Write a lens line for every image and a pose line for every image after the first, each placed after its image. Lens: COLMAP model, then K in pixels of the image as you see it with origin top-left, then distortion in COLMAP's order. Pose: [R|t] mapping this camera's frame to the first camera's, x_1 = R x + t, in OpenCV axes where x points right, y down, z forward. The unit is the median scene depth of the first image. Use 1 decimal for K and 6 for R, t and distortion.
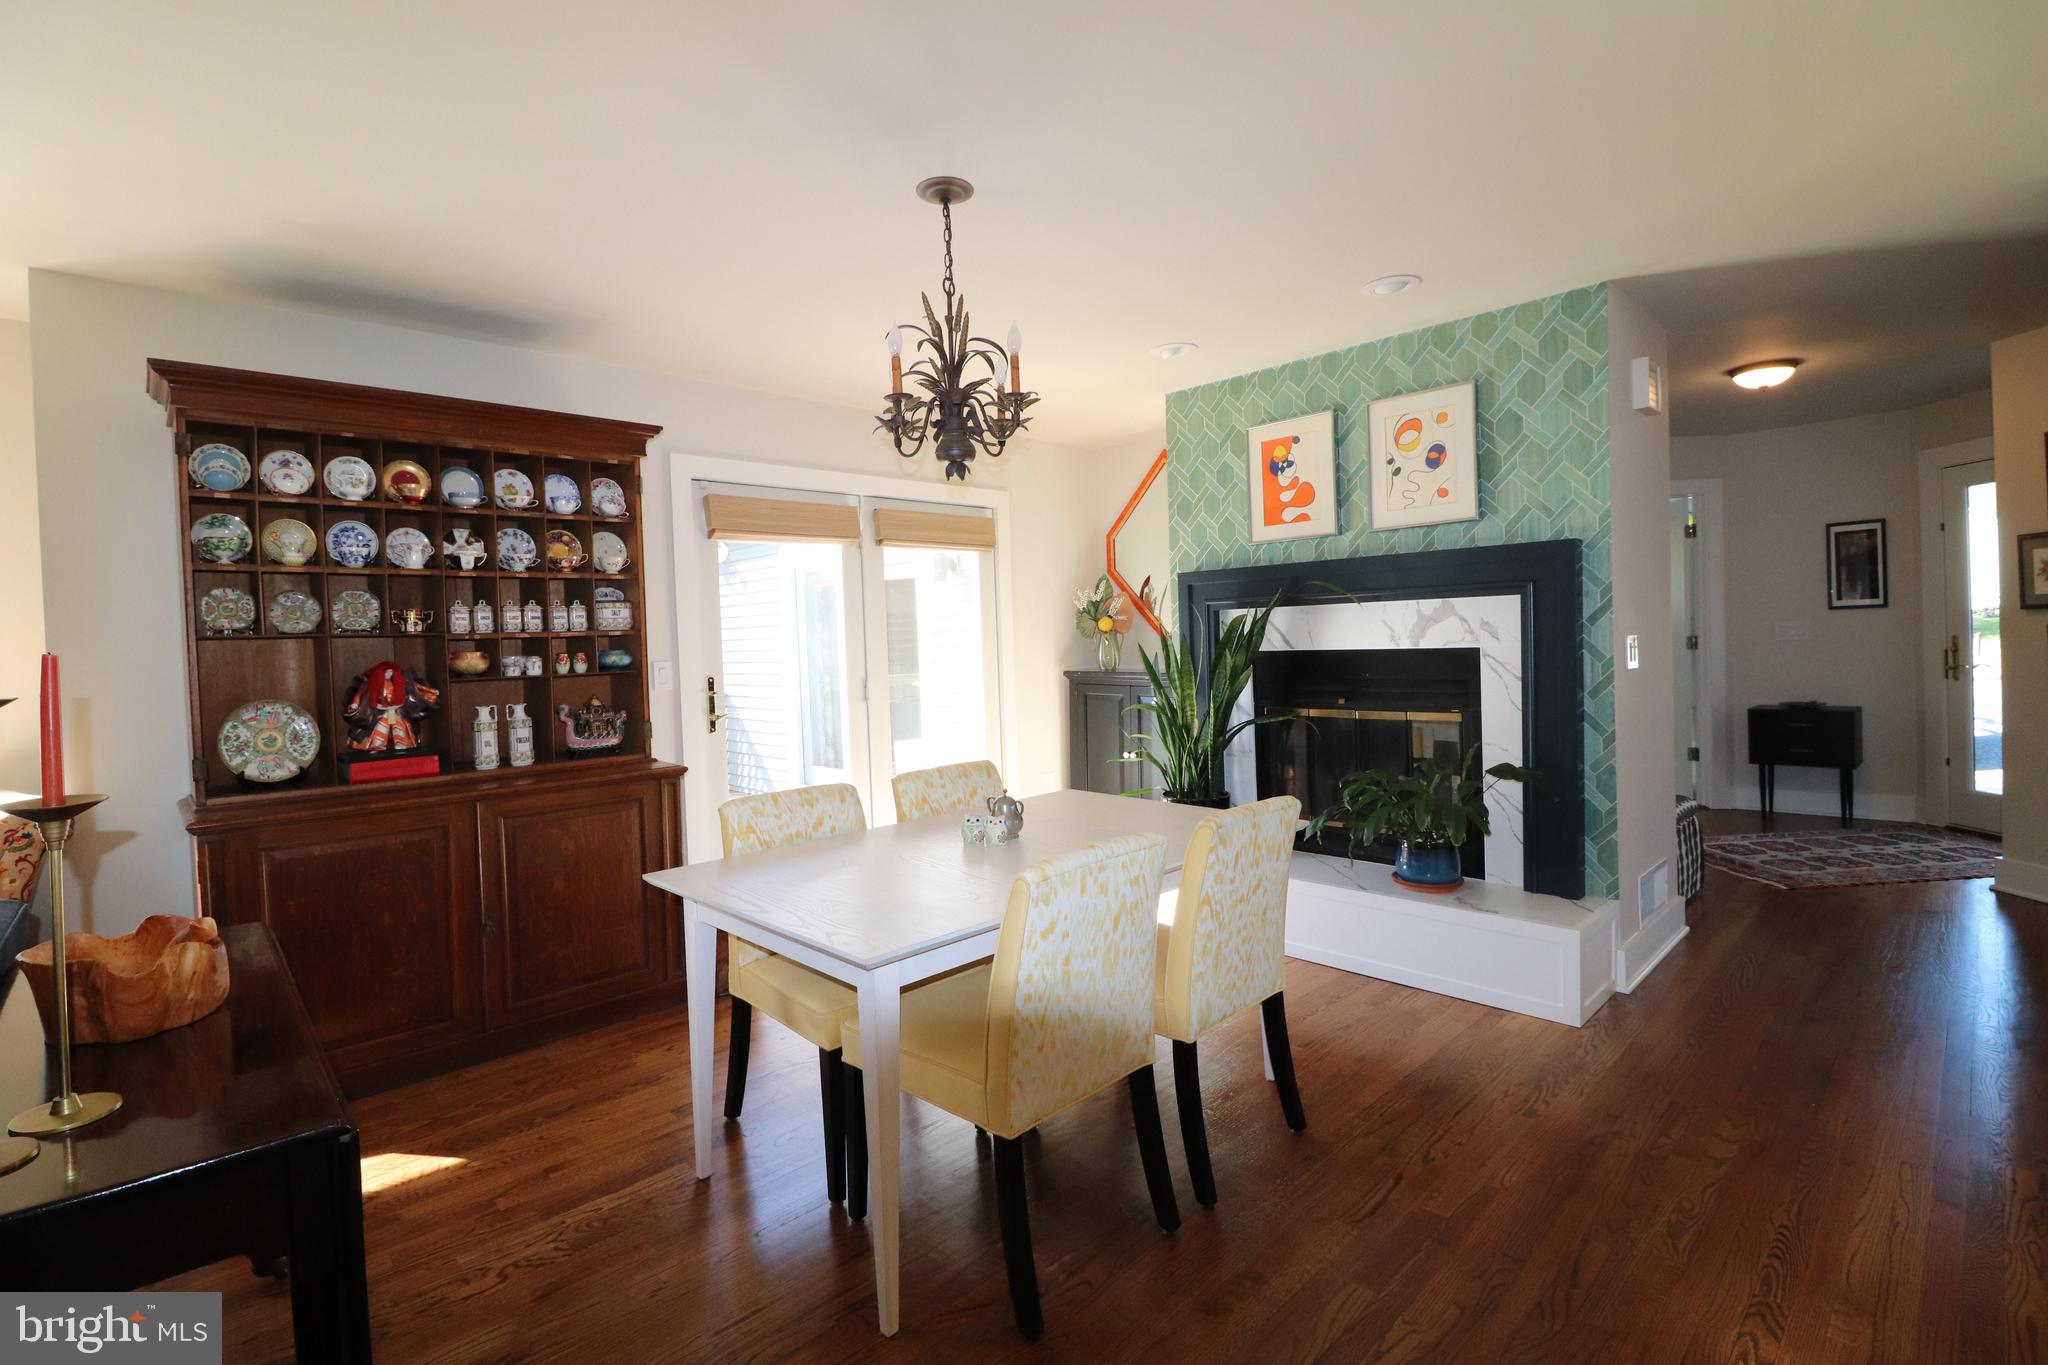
lens RADIAL K [[949.4, 0, 1014.5], [0, 949.4, 657.2], [0, 0, 1]] dist [0.001385, -0.014618]
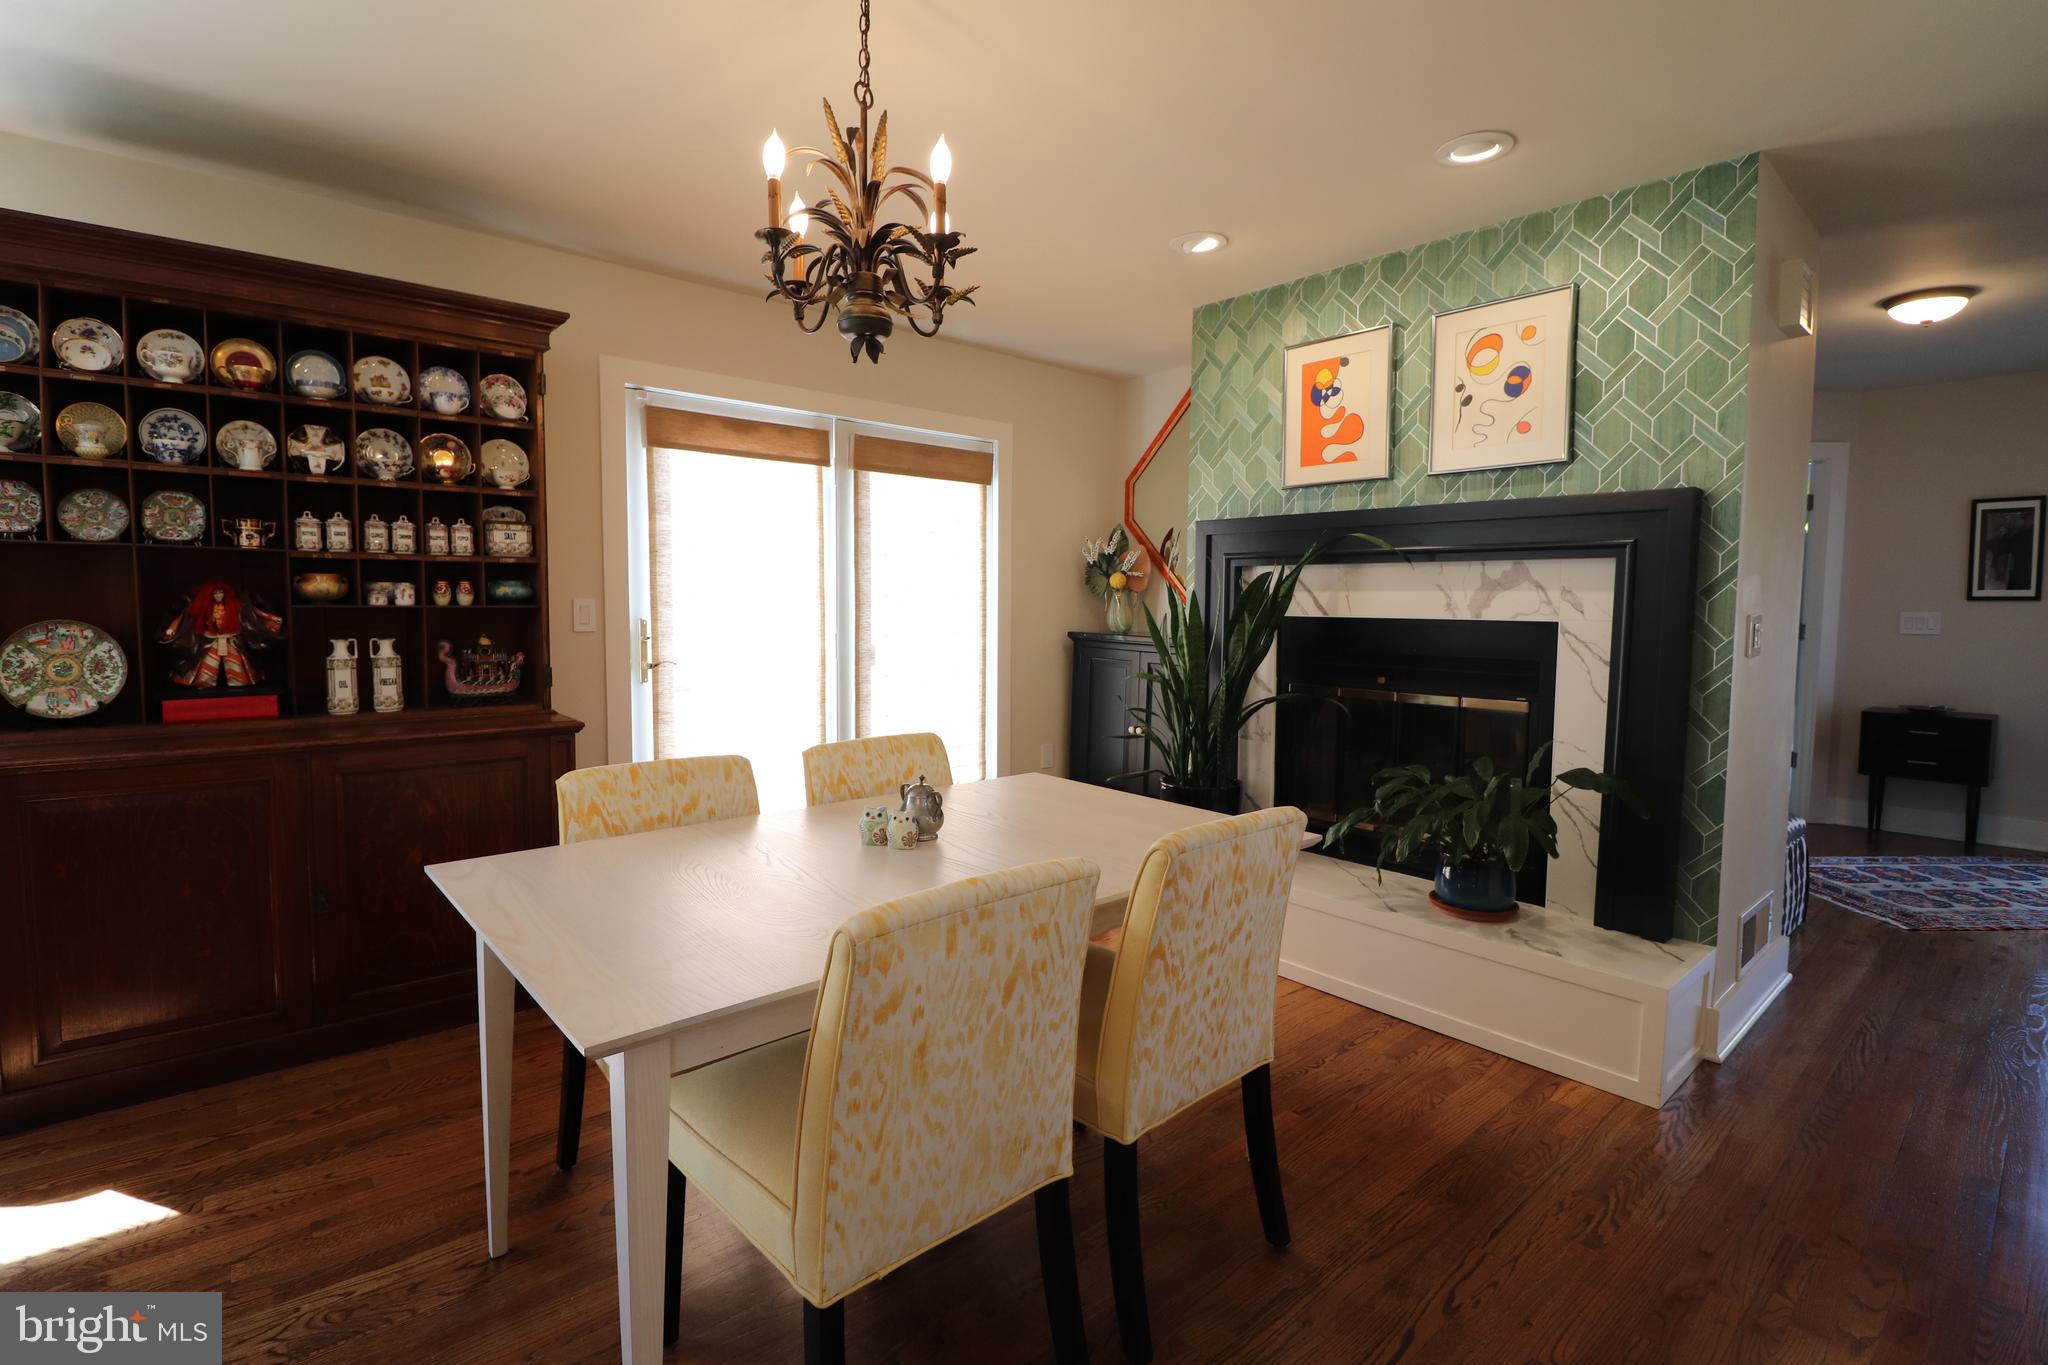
lens RADIAL K [[947.6, 0, 1015.5], [0, 947.6, 662.4], [0, 0, 1]] dist [-0.000767, -0.012796]
pose [[0.997854, 0.045487, -0.047108, 0.076831], [-0.043304, 0.997986, 0.046354, 0.007007], [0.049121, -0.044215, 0.997814, 0.190962]]
